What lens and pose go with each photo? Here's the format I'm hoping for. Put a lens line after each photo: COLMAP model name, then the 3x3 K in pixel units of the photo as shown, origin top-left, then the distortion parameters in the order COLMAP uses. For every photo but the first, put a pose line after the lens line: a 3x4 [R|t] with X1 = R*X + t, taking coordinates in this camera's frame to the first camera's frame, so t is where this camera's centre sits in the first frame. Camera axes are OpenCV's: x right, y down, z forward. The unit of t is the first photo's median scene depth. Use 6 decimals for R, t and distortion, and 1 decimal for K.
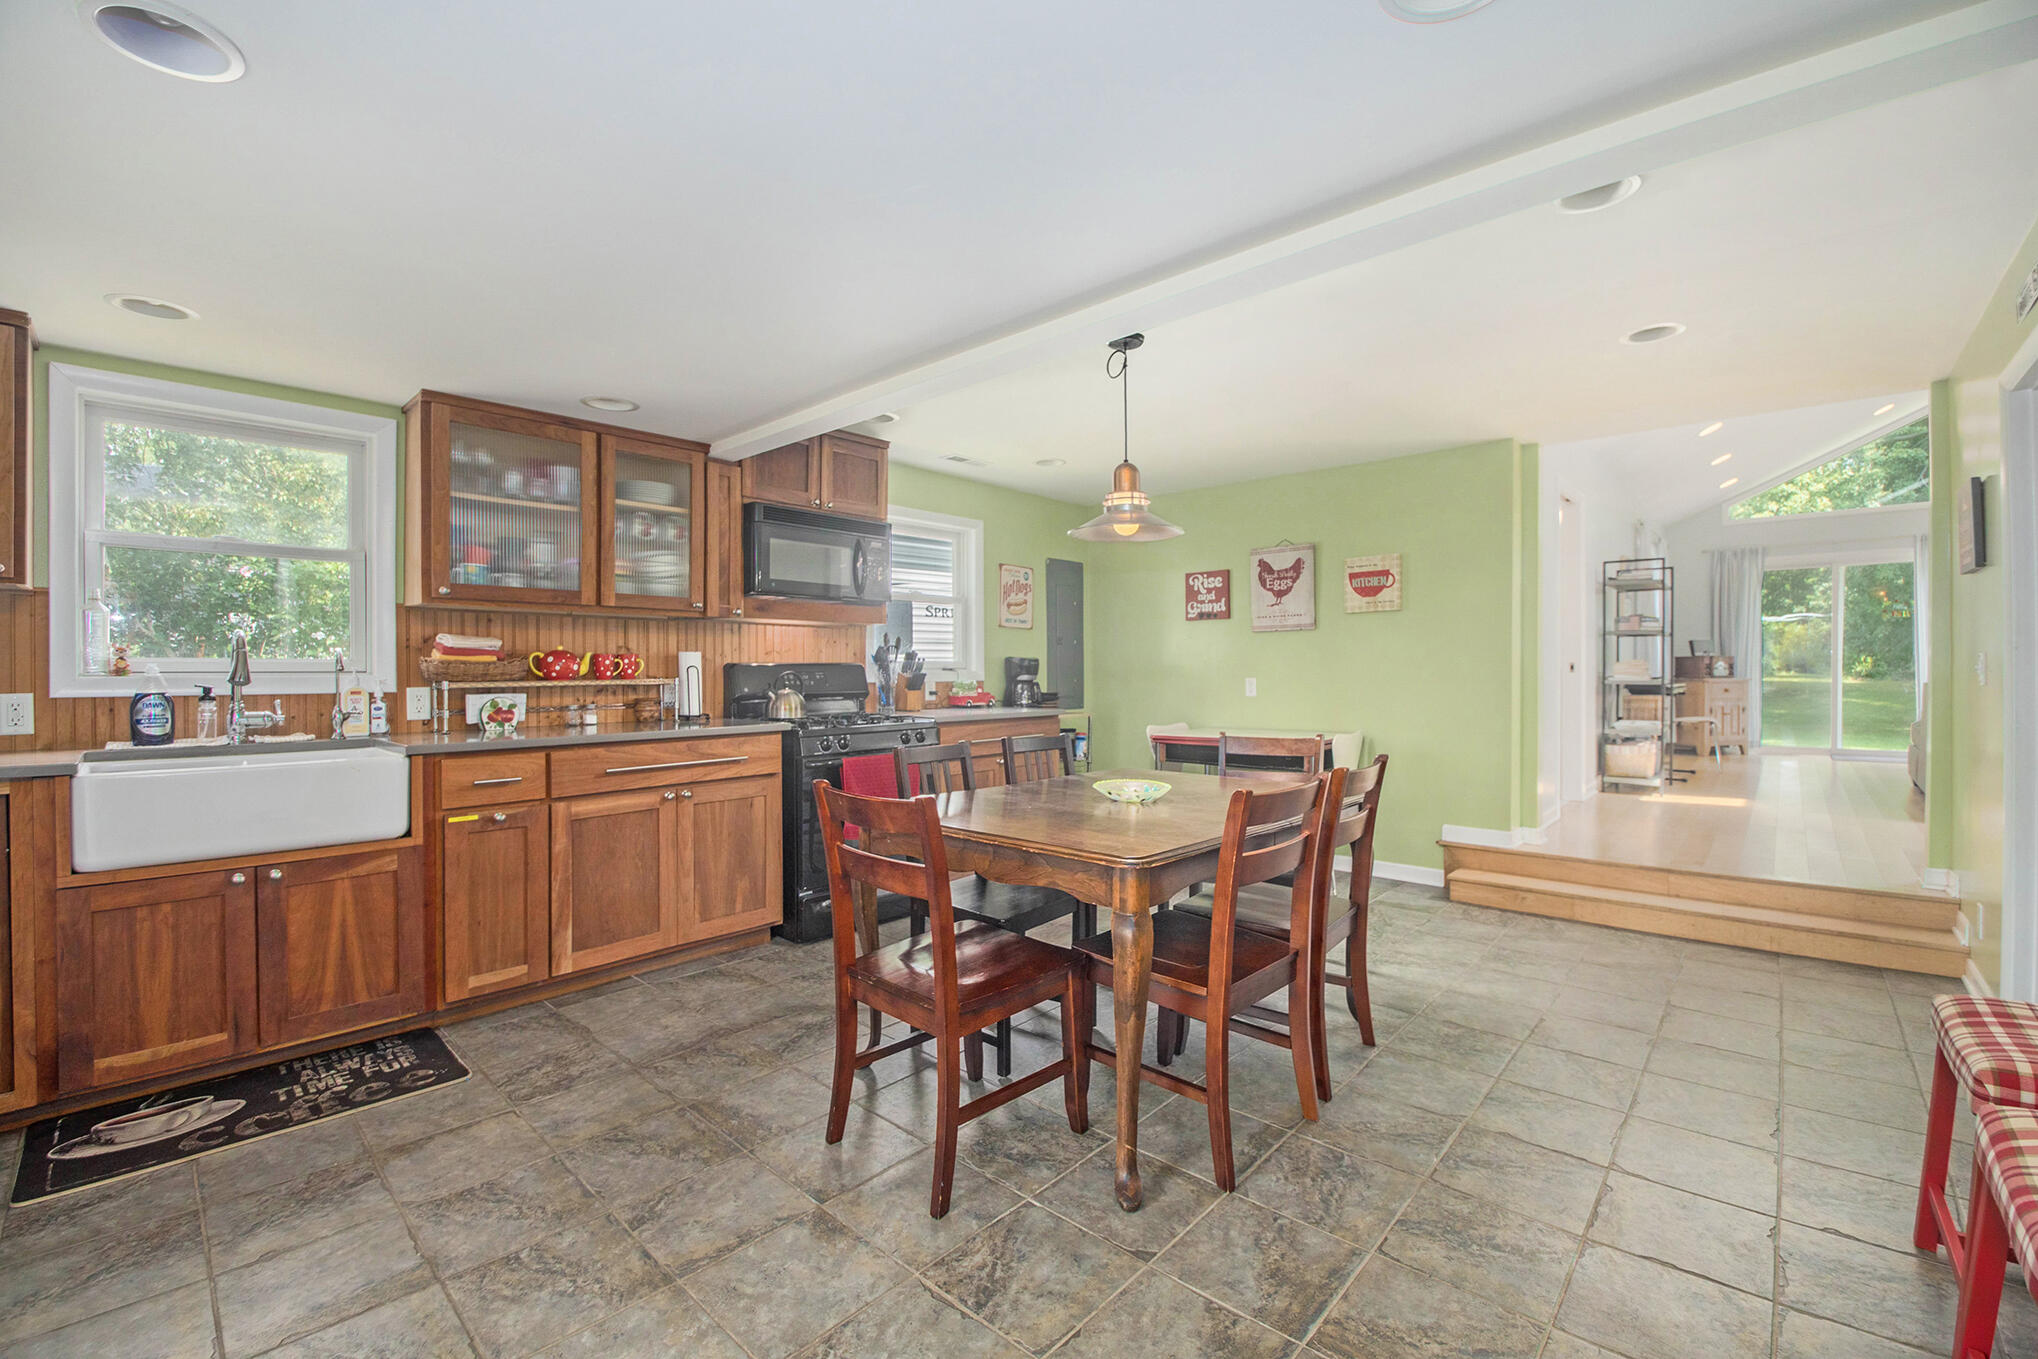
lens RADIAL K [[863.8, 0, 1029.0], [0, 863.8, 669.4], [0, 0, 1]] dist [-0.018095, -0.001361]
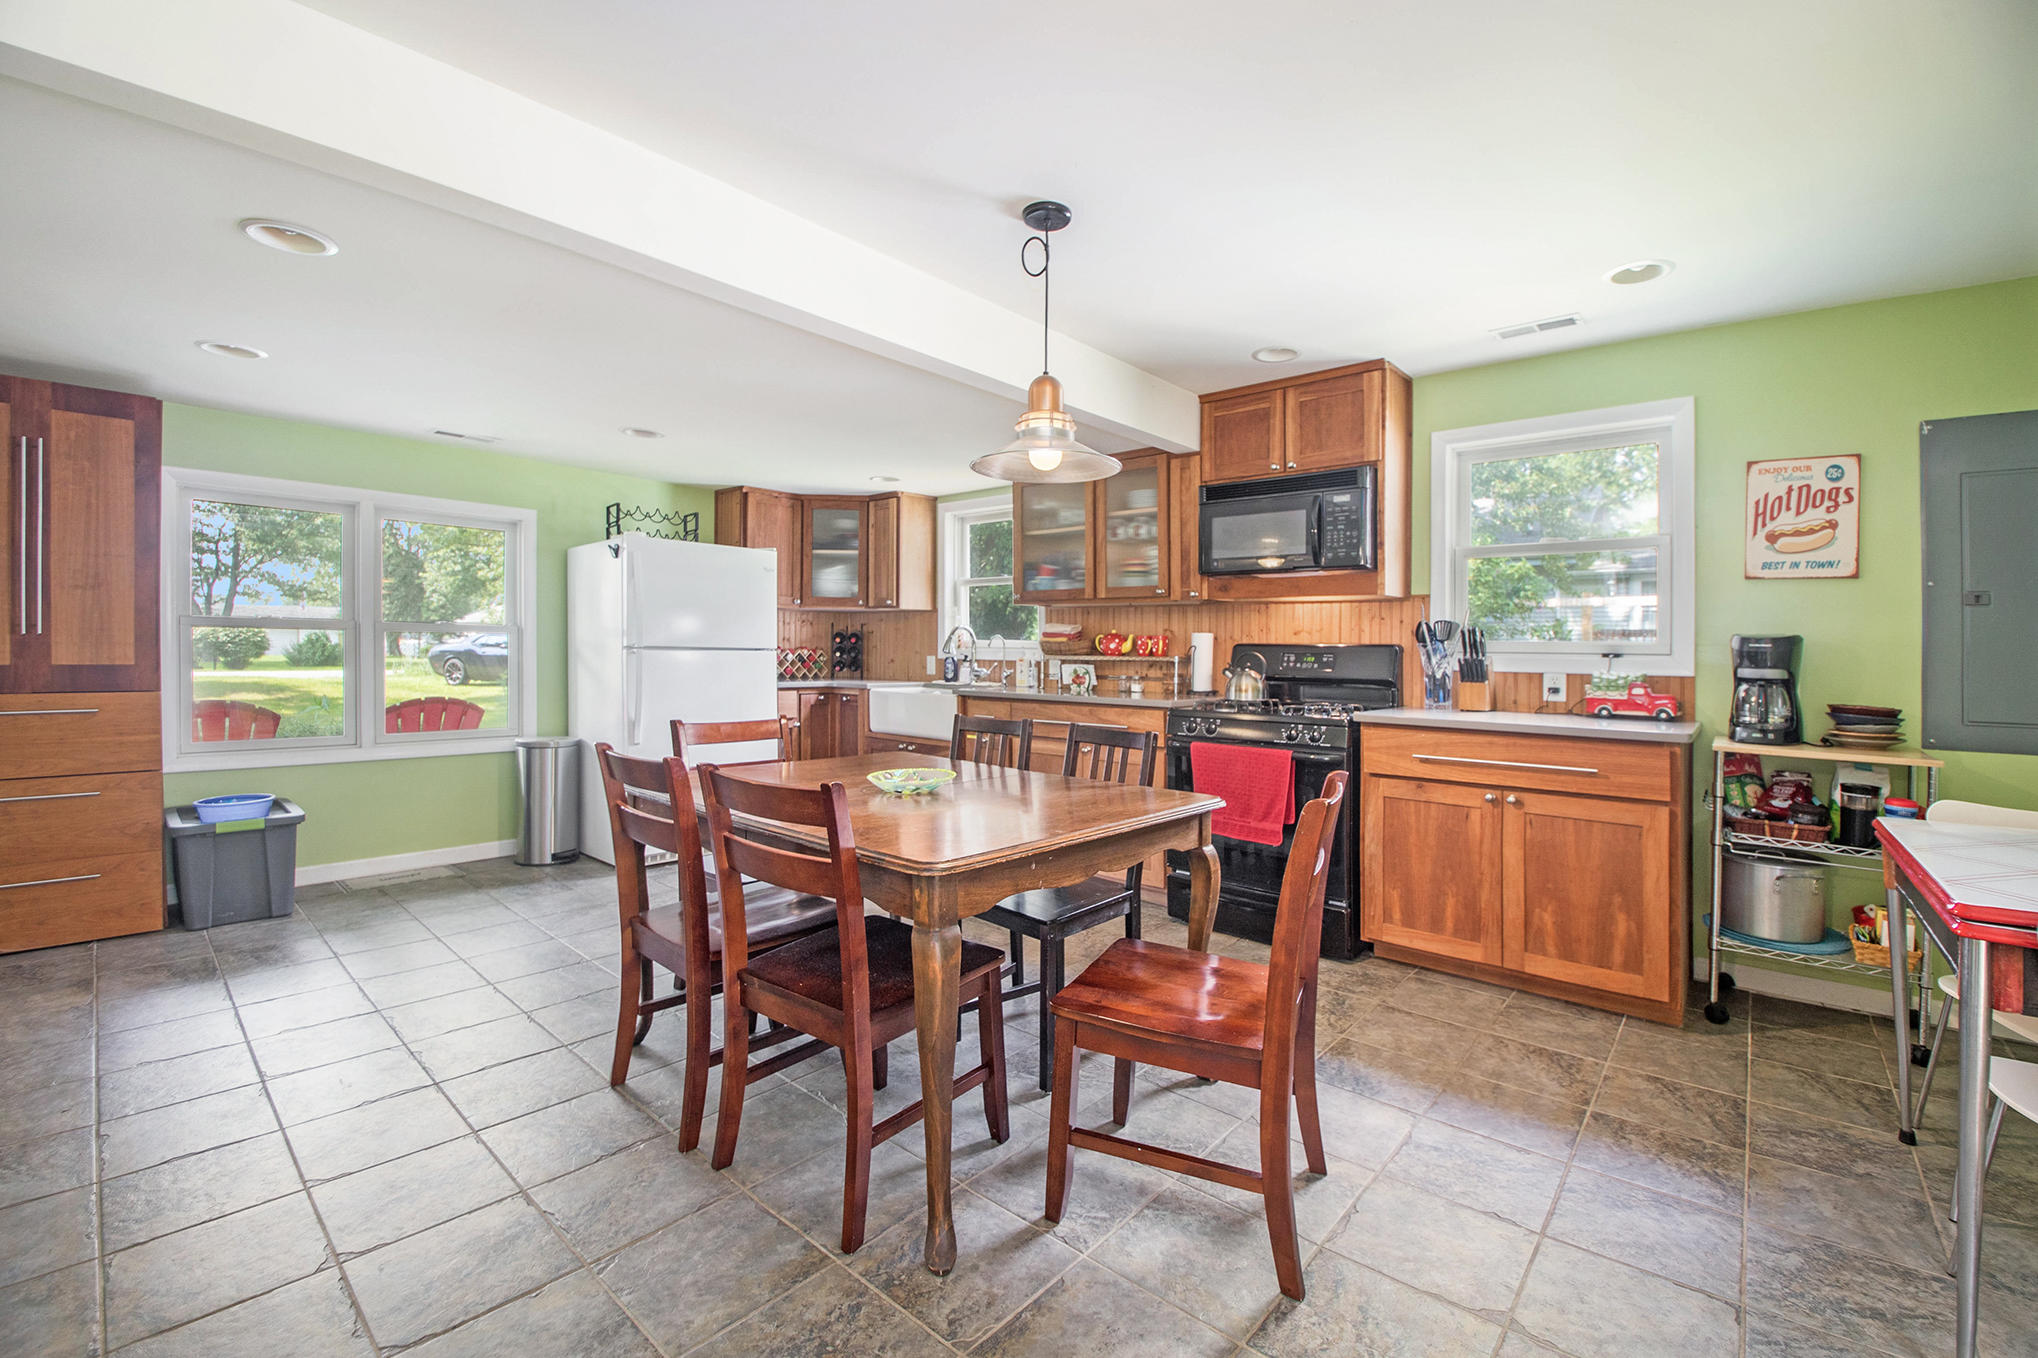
lens RADIAL K [[863.8, 0, 1024.9], [0, 863.8, 670.4], [0, 0, 1]] dist [-0.018095, -0.001361]
pose [[0.013818, 0.030241, -0.999447, 0.724237], [-0.013033, 0.999463, 0.030061, -0.003450], [0.999820, 0.012611, 0.014205, 0.794359]]
